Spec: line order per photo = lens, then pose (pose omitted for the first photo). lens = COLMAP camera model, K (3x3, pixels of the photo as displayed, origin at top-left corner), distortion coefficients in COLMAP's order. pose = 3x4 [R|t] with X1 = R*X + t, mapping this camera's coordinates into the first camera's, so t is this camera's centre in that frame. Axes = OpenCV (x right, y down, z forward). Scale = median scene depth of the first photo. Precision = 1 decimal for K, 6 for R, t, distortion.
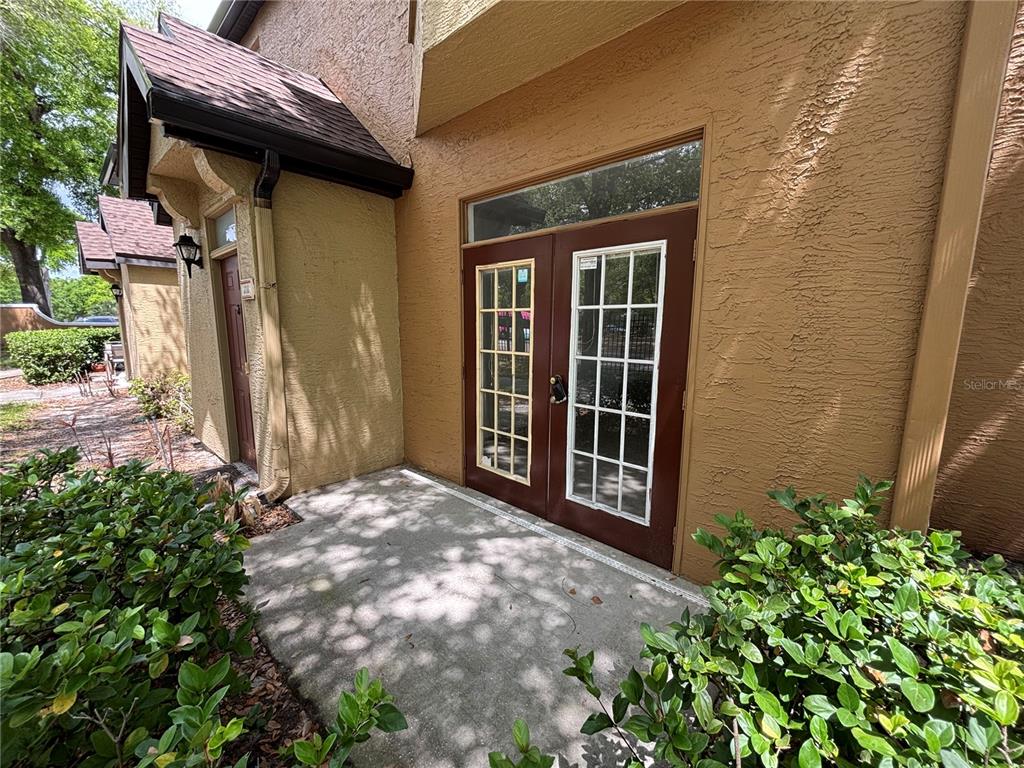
lens RADIAL K [[415.2, 0, 505.5], [0, 415.2, 386.8], [0, 0, 1]] dist [-0.001452, 0.001941]
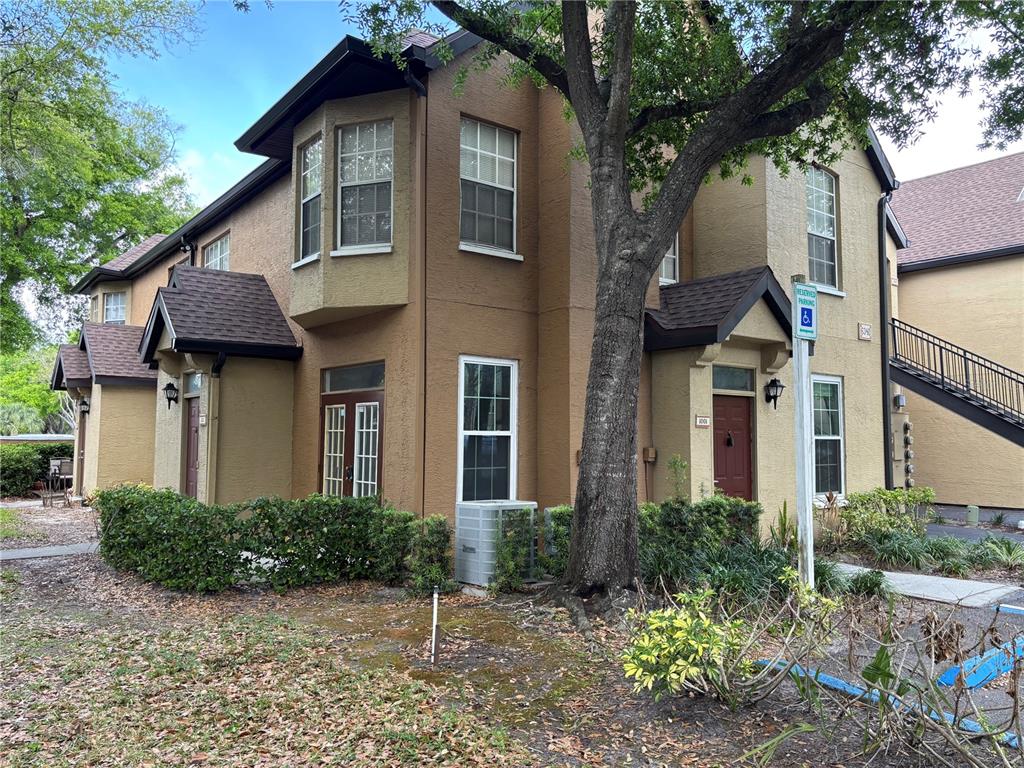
lens RADIAL K [[770.6, 0, 513.1], [0, 770.6, 382.2], [0, 0, 1]] dist [0.057404, -0.037258]
pose [[0.987178, -0.004415, -0.159560, 1.187799], [-0.032249, 0.973487, -0.226458, 0.313927], [0.156329, 0.228700, 0.960863, -1.965193]]
